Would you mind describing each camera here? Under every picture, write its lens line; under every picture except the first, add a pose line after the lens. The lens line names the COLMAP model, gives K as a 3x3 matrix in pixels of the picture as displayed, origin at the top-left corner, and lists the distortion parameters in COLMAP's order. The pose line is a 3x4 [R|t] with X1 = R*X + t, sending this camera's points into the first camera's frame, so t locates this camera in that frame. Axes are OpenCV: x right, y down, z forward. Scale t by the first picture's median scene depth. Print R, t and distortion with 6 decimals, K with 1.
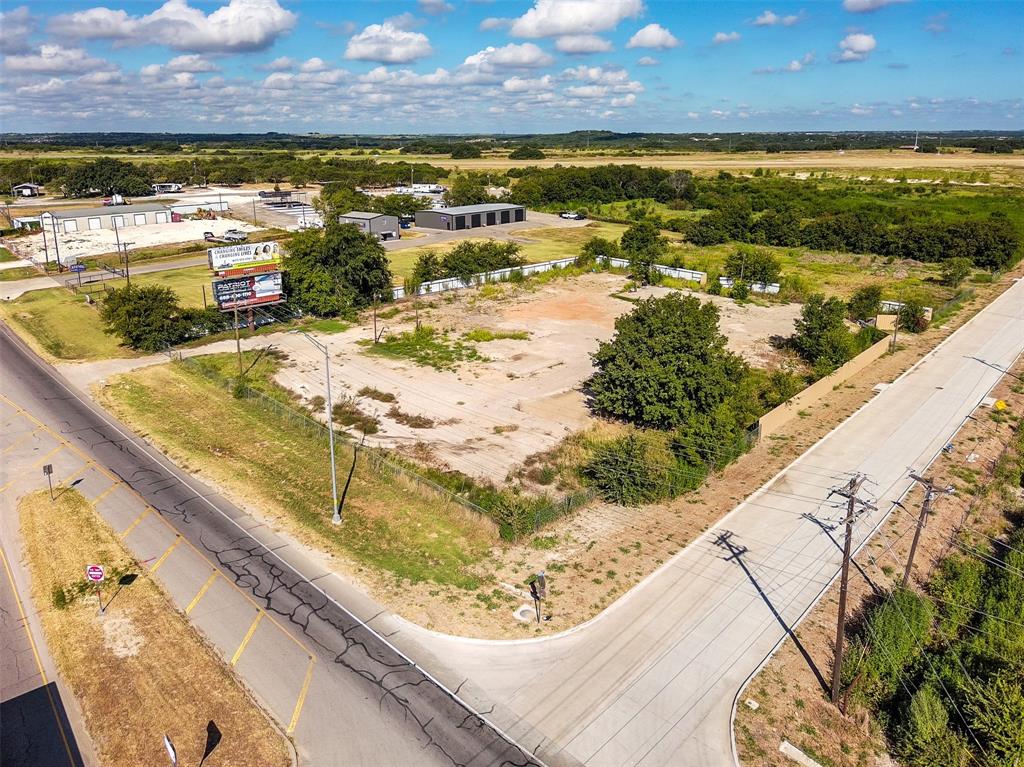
lens RADIAL K [[730.3, 0, 506.6], [0, 730.3, 353.2], [0, 0, 1]] dist [0.011615, -0.001588]
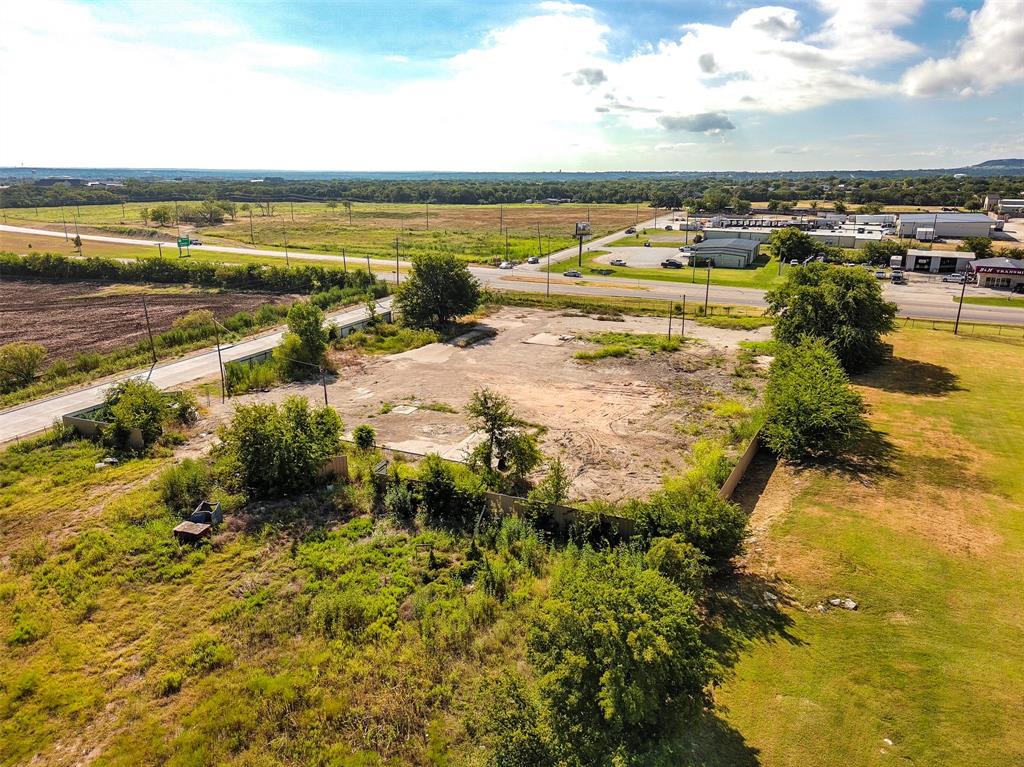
lens RADIAL K [[692.3, 0, 510.1], [0, 692.3, 401.7], [0, 0, 1]] dist [0.013071, -0.001750]
pose [[-0.950946, 0.097754, -0.293505, 0.435509], [-0.088722, 0.822726, 0.561472, -0.542481], [0.296360, 0.559970, -0.773695, 1.867857]]
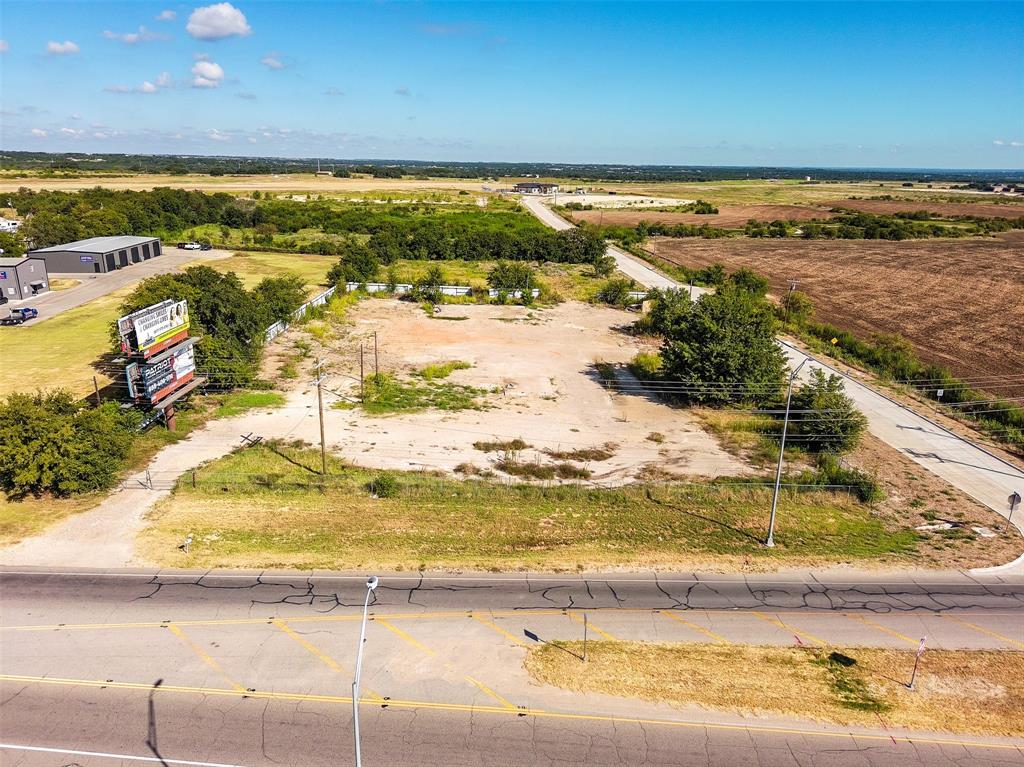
lens RADIAL K [[692.3, 0, 510.1], [0, 692.3, 401.7], [0, 0, 1]] dist [0.013071, -0.001750]
pose [[0.692250, -0.219018, 0.687620, -0.615089], [0.186929, 0.974733, 0.122281, -0.081391], [-0.697028, 0.043887, 0.715700, 0.312769]]
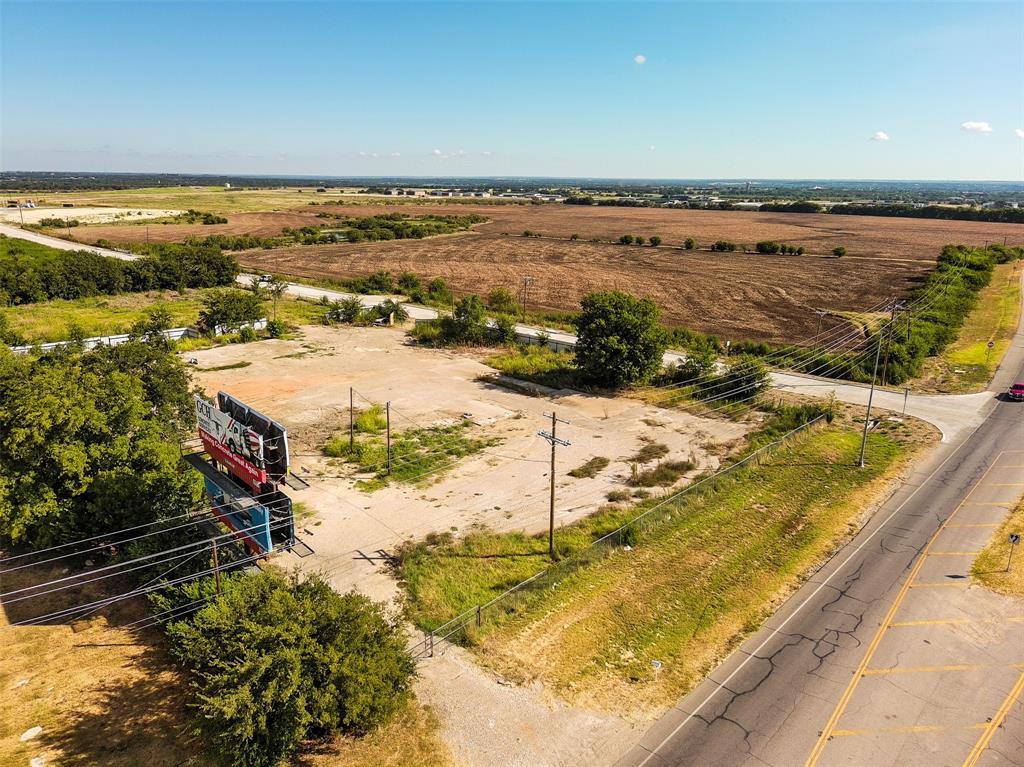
lens RADIAL K [[692.3, 0, 510.1], [0, 692.3, 401.7], [0, 0, 1]] dist [0.013071, -0.001750]
pose [[-0.018588, -0.301148, 0.953396, -0.774534], [0.274511, 0.915379, 0.294492, -0.234501], [-0.961404, 0.267192, 0.065653, 0.840074]]
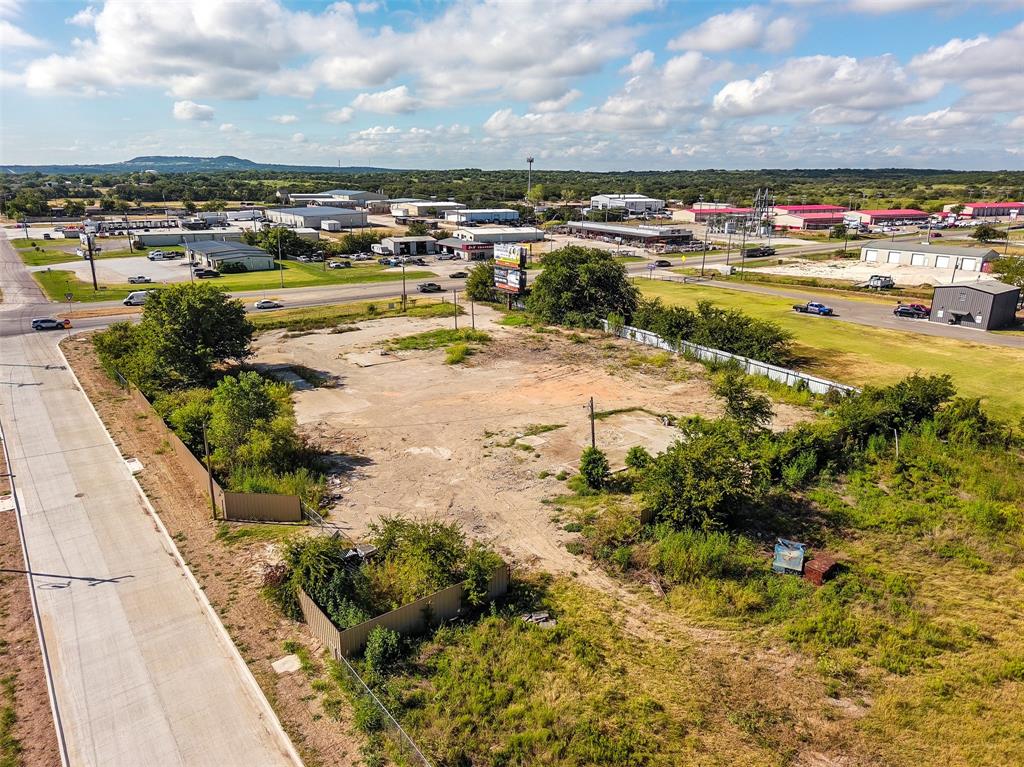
lens RADIAL K [[731.1, 0, 509.4], [0, 731.1, 320.1], [0, 0, 1]] dist [0.016935, 0.000475]
pose [[-0.191981, 0.196041, -0.961619, 1.026112], [-0.290398, 0.924619, 0.246474, -0.368419], [0.937450, 0.326571, -0.120580, 1.243680]]
